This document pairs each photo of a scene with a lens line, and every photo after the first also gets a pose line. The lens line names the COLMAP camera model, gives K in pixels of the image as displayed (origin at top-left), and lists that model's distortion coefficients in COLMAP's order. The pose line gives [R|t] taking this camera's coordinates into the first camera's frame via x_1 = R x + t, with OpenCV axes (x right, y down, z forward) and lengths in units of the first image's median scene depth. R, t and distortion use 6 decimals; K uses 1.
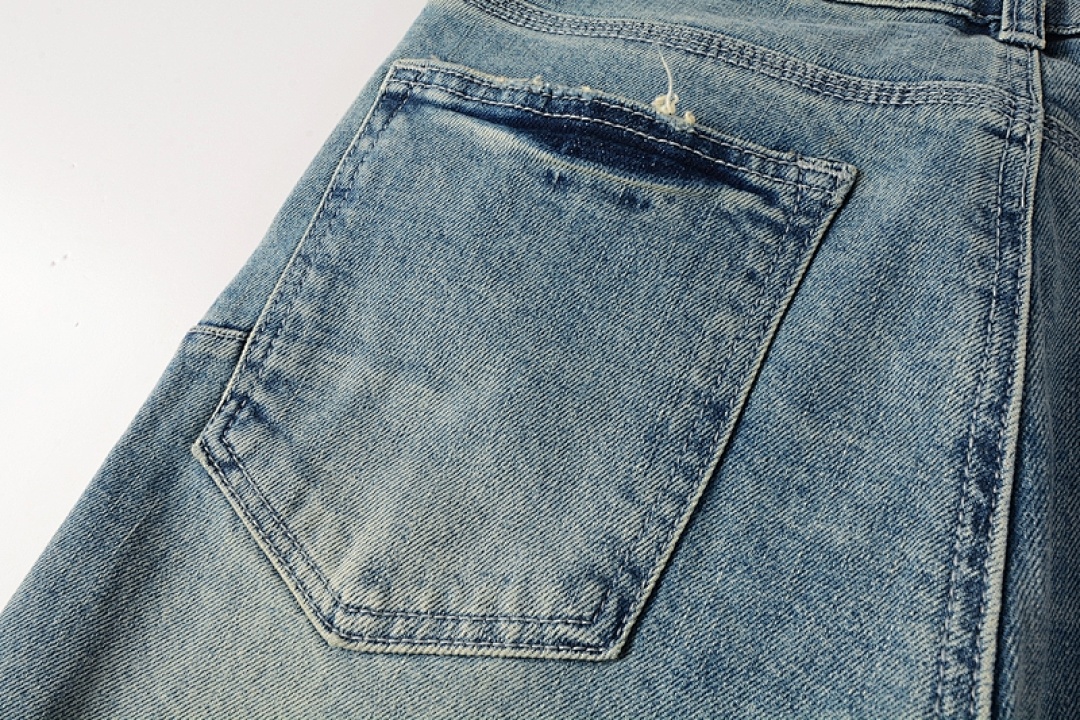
lens RADIAL K [[773.7, 0, 542.3], [0, 773.7, 358.6], [0, 0, 1]] dist [-0.031659, -0.006221]
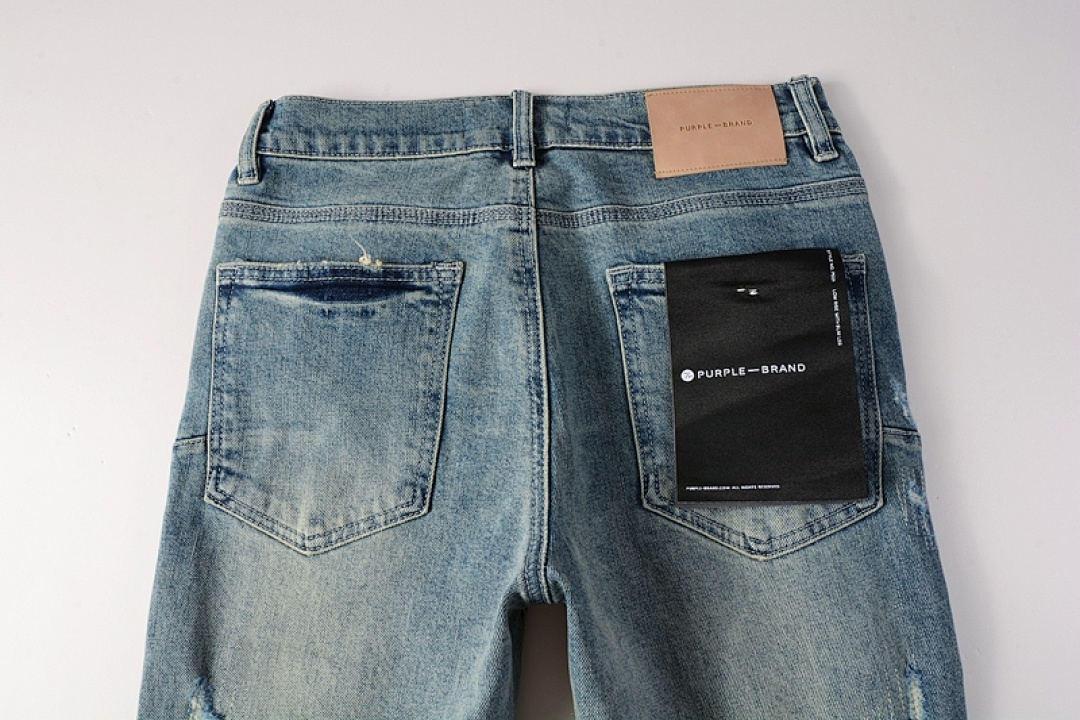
lens RADIAL K [[773.7, 0, 540.3], [0, 773.7, 362.5], [0, 0, 1]] dist [-0.031659, -0.006221]
pose [[0.922301, -0.350218, 0.163425, 0.169124], [0.321145, 0.929757, 0.180049, -0.319104], [-0.215001, -0.113576, 0.969987, -1.190714]]
